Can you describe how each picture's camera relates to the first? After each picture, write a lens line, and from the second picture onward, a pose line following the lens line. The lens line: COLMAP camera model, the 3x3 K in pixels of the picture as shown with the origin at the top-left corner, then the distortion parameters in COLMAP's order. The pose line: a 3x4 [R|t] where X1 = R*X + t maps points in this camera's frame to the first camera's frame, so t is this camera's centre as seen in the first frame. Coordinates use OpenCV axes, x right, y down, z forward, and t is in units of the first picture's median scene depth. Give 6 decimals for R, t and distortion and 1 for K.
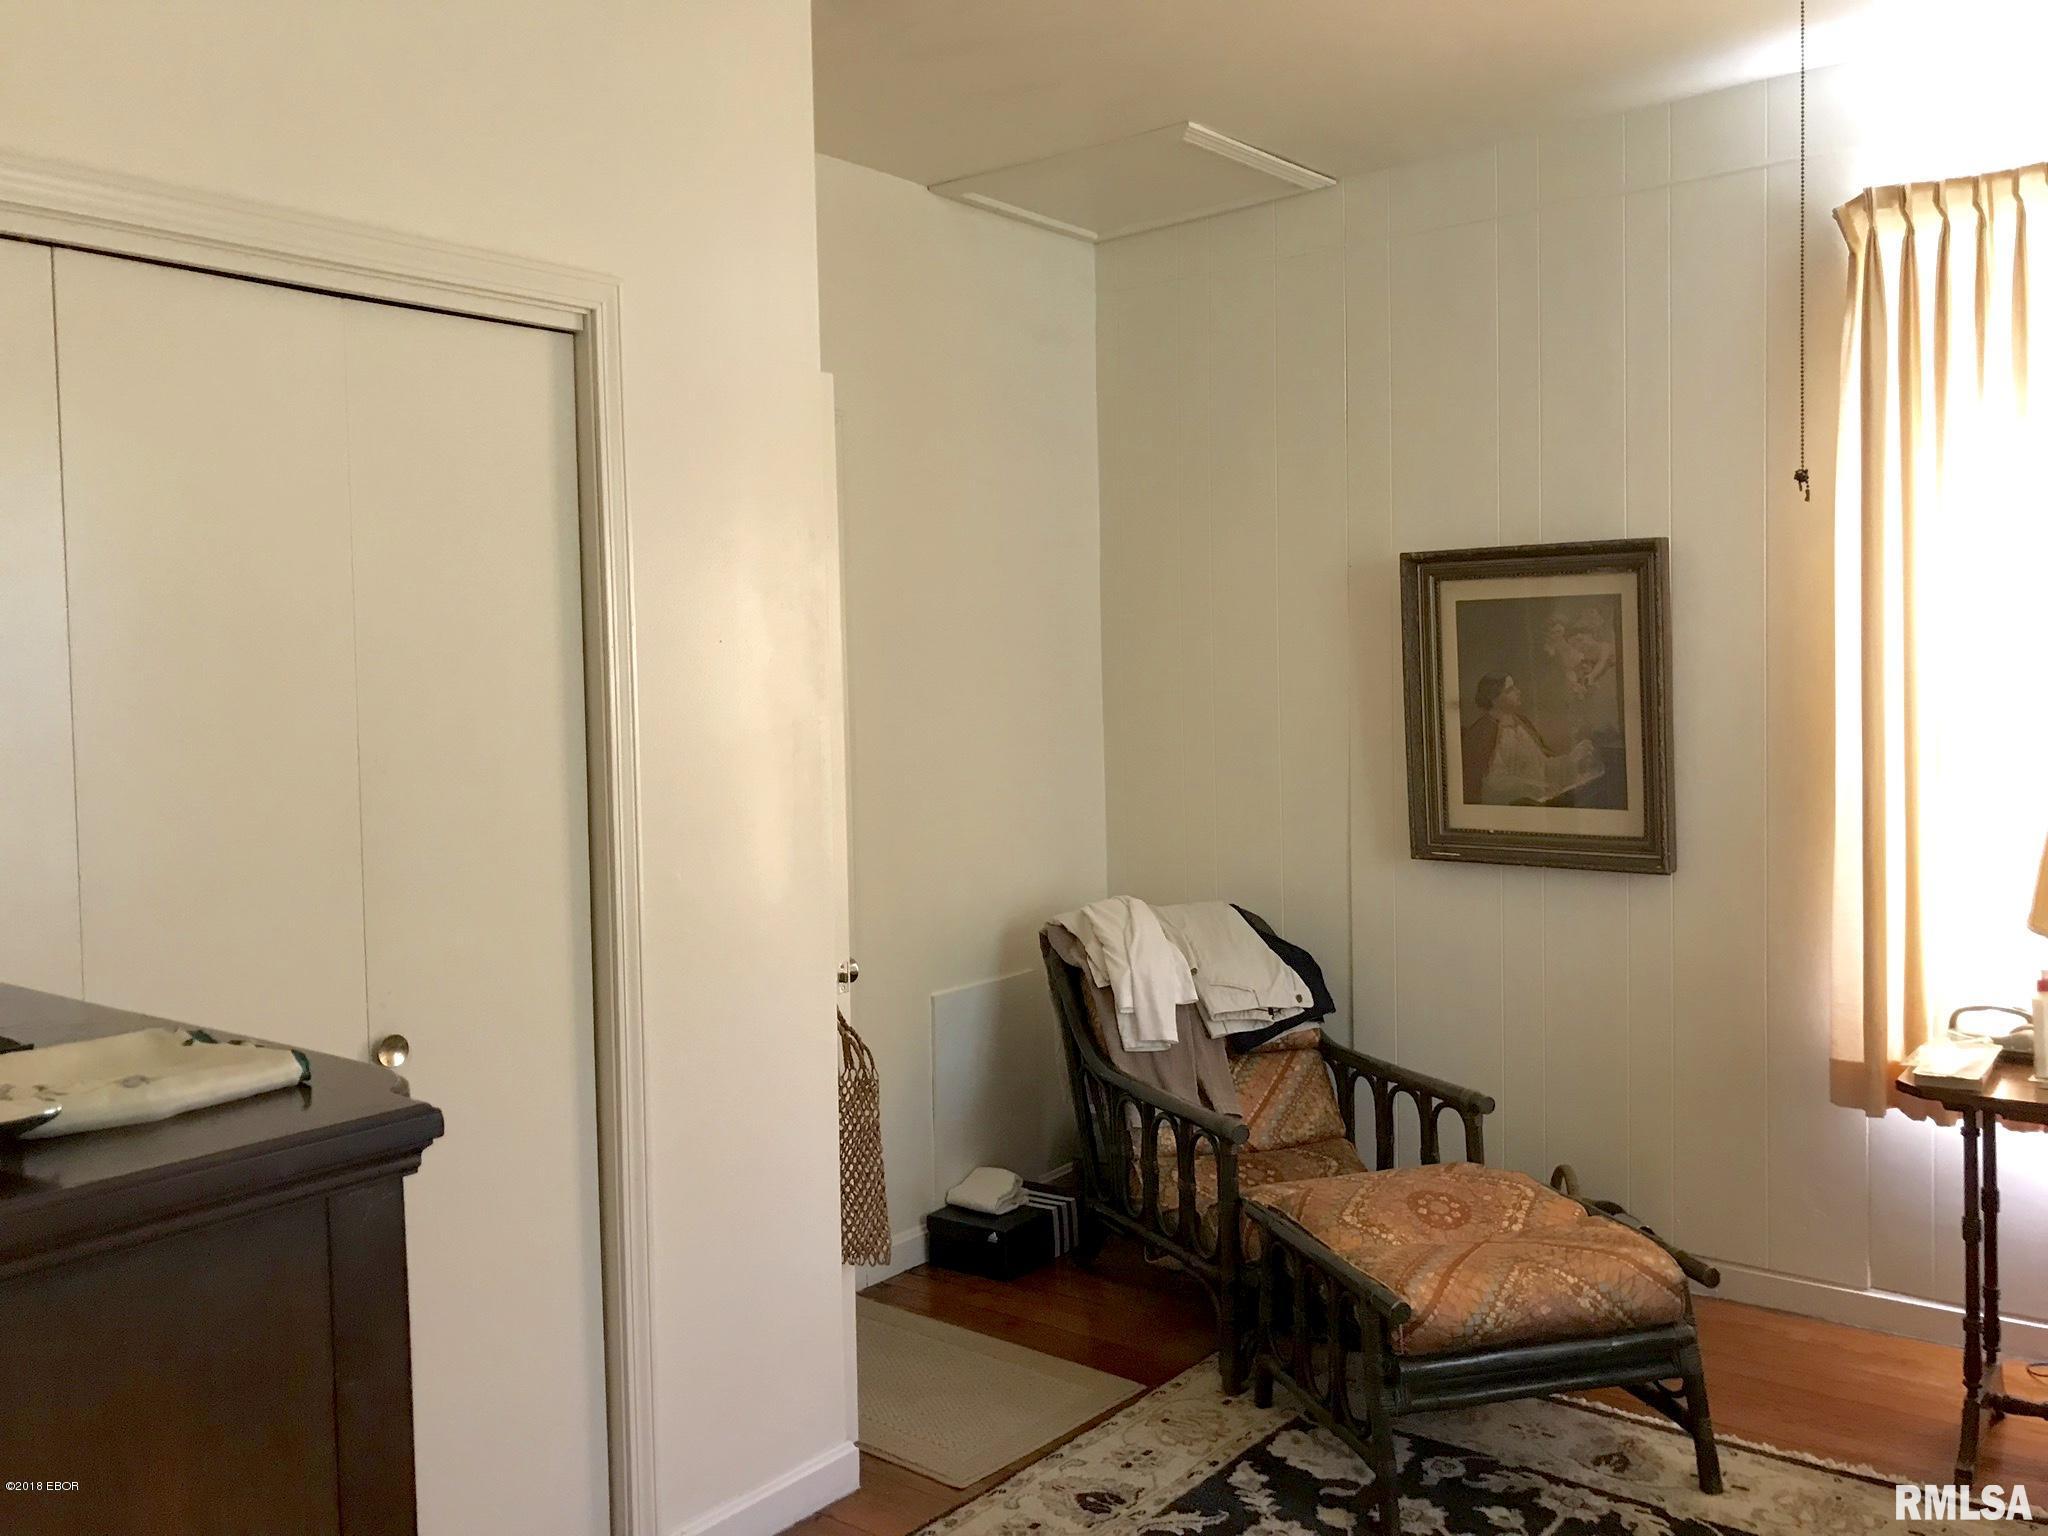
lens RADIAL K [[1712.1, 0, 1026.0], [0, 1712.1, 744.0], [0, 0, 1]] dist [-0.002379, 0.052183]
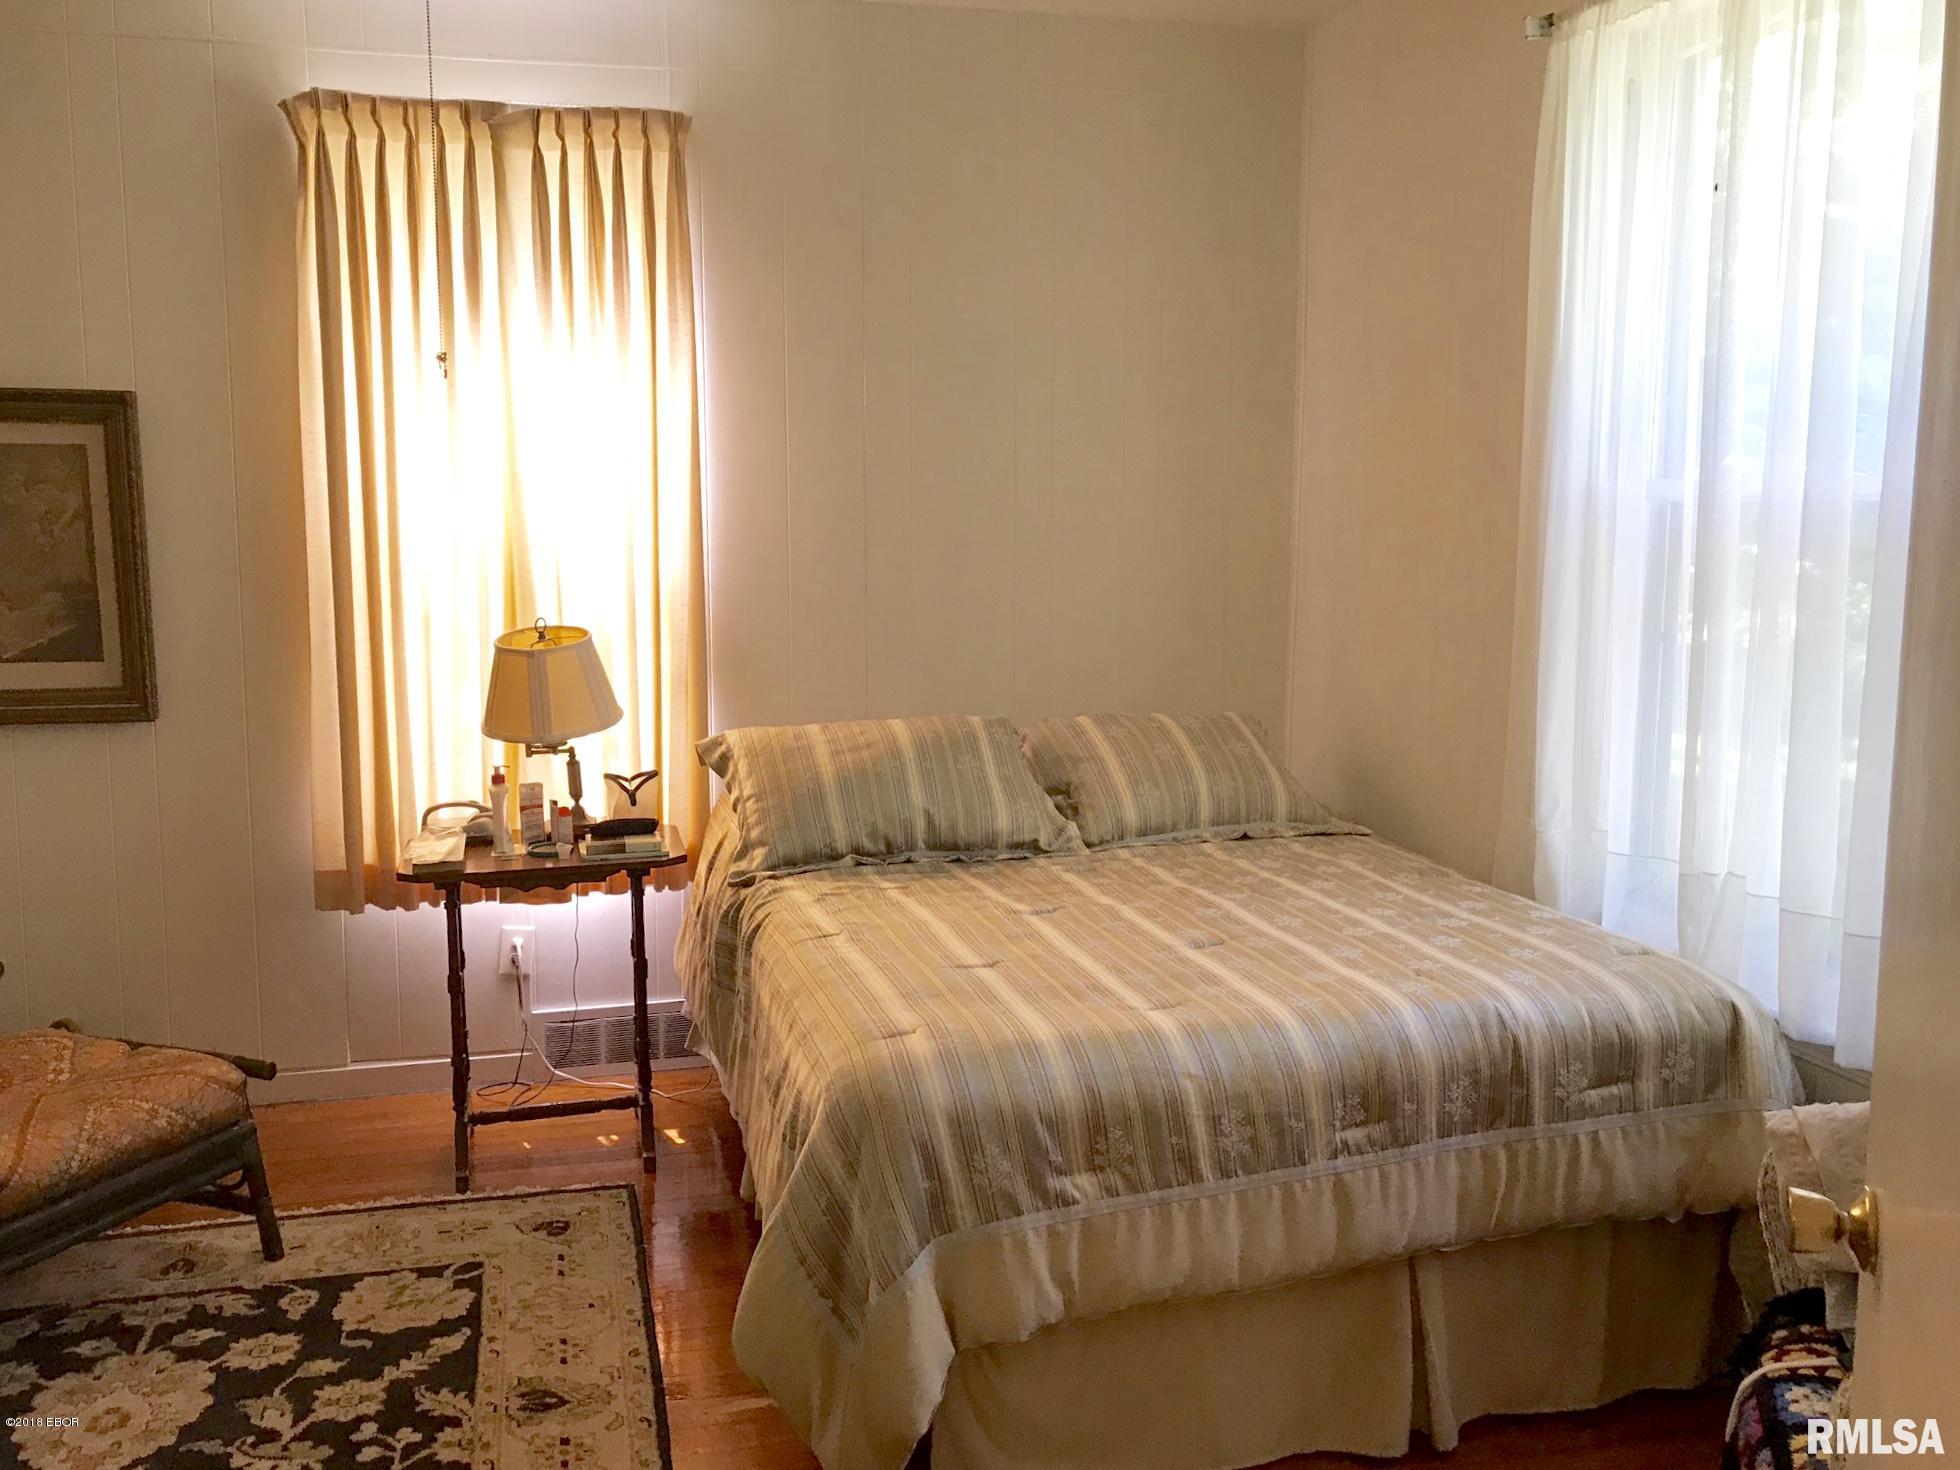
lens RADIAL K [[1638.5, 0, 982.0], [0, 1638.5, 712.1], [0, 0, 1]] dist [-0.002379, 0.052183]
pose [[0.626021, -0.078527, 0.775842, -0.108889], [0.025403, 0.996442, 0.080358, 0.005137], [-0.779392, -0.030597, 0.625789, -0.015849]]
